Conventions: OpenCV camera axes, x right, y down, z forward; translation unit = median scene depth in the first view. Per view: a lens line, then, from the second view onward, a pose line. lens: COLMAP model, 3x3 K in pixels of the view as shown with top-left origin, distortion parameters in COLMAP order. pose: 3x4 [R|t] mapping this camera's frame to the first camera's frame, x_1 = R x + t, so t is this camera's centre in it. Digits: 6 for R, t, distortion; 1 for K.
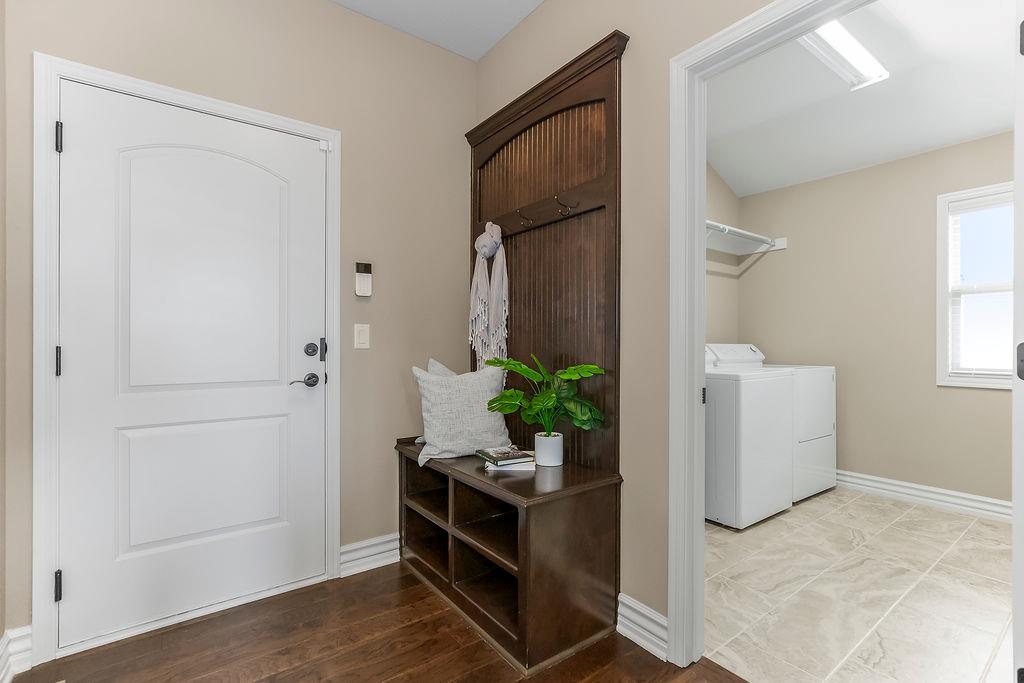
lens RADIAL K [[478.1, 0, 517.6], [0, 478.1, 346.9], [0, 0, 1]] dist [0.001483, 0.001264]
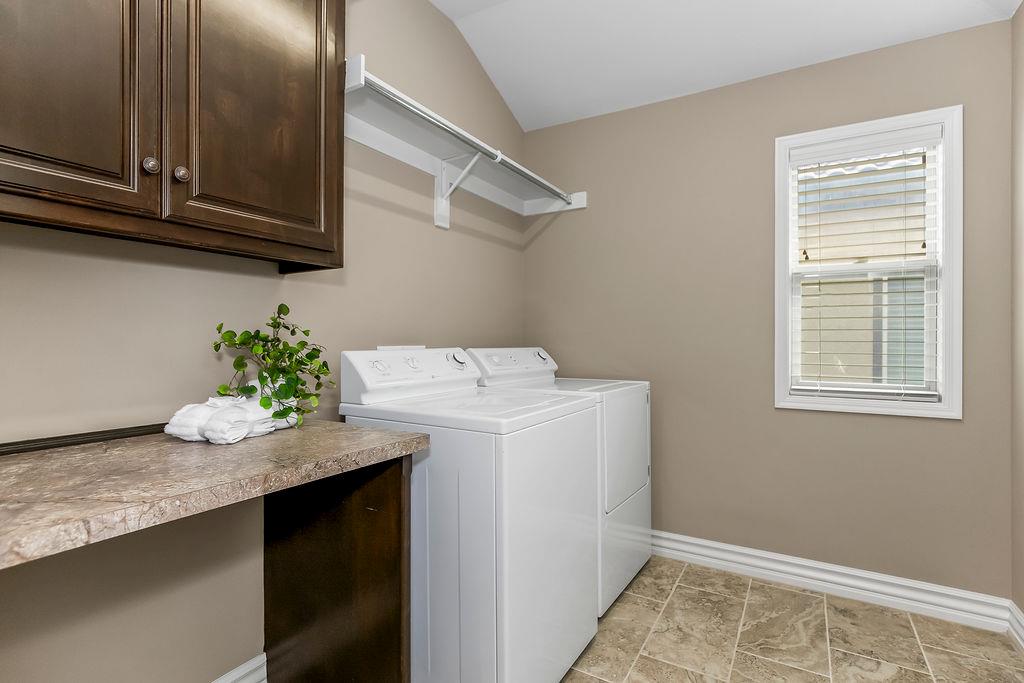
lens RADIAL K [[478.1, 0, 512.4], [0, 478.1, 339.4], [0, 0, 1]] dist [0.001483, 0.001264]
pose [[0.932016, 0.001981, 0.362412, 0.237808], [0.000694, 0.999973, -0.007252, -0.014277], [-0.362417, 0.007011, 0.931990, 0.440847]]
